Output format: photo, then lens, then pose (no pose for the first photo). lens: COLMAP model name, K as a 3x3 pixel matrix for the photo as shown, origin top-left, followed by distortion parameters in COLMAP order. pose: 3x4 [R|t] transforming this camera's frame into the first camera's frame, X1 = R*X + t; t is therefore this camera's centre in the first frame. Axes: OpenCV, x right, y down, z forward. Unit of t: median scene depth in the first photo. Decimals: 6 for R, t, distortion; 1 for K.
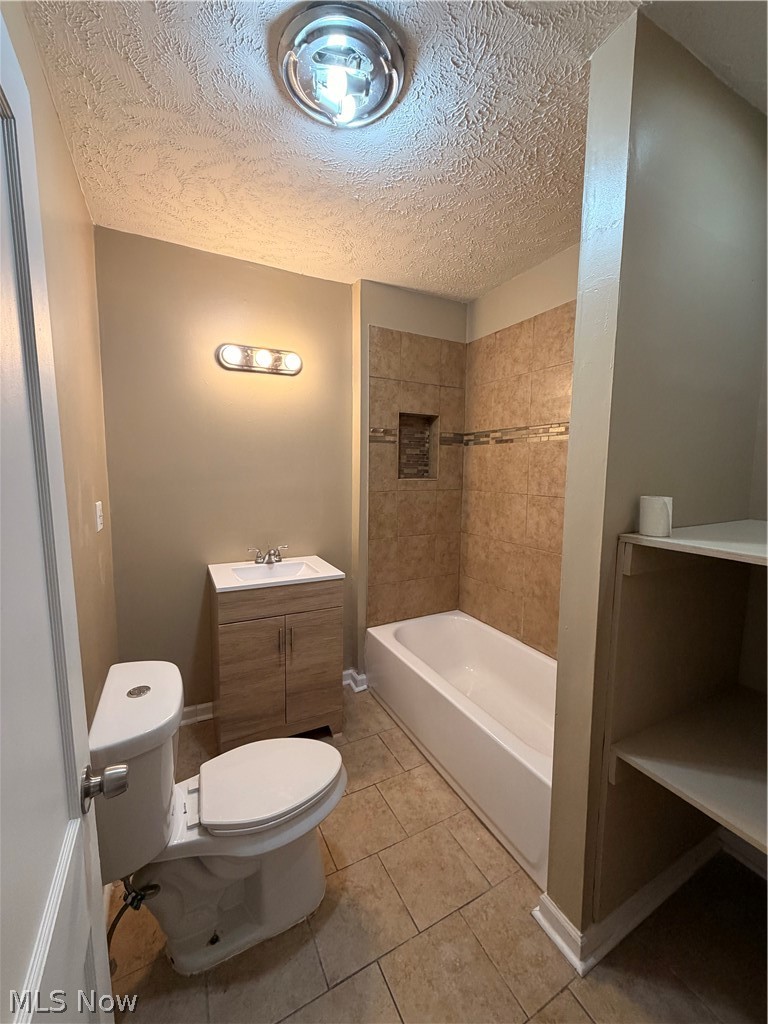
lens RADIAL K [[407.7, 0, 384.0], [0, 407.7, 512.0], [0, 0, 1]] dist [0.001704, -0.000046]
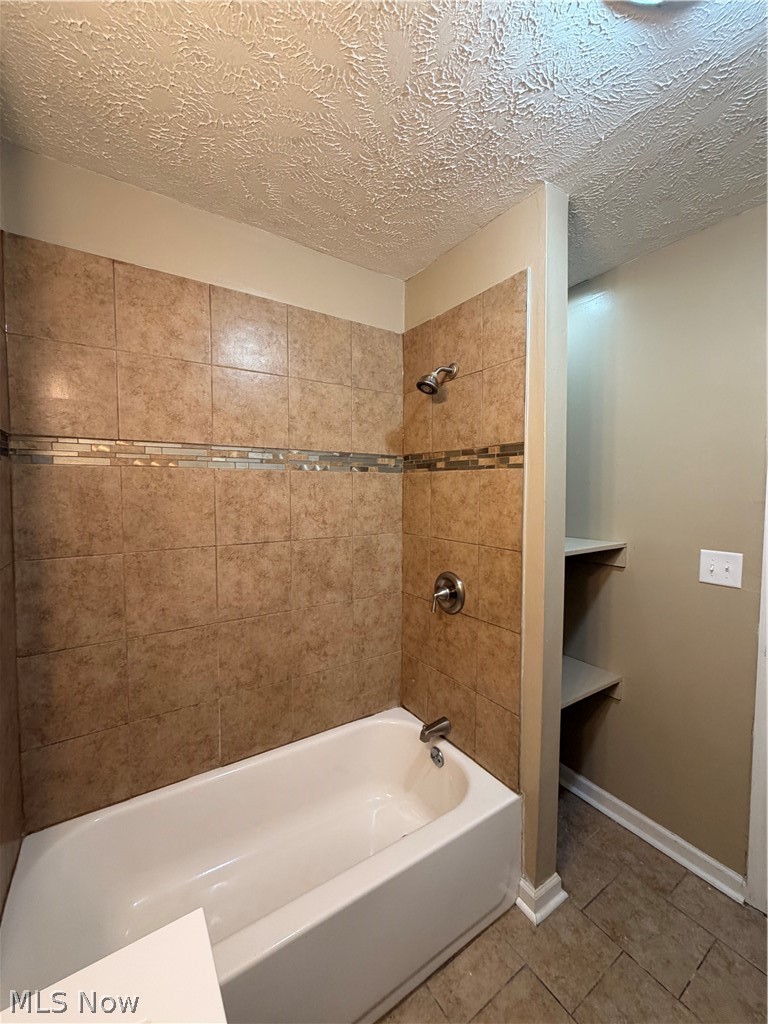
lens RADIAL K [[407.7, 0, 384.0], [0, 407.7, 512.0], [0, 0, 1]] dist [0.001704, -0.000046]
pose [[-0.097232, -0.056560, 0.993653, -0.336011], [0.113513, 0.991239, 0.067530, -0.110732], [-0.988767, 0.119358, -0.089960, 0.771987]]
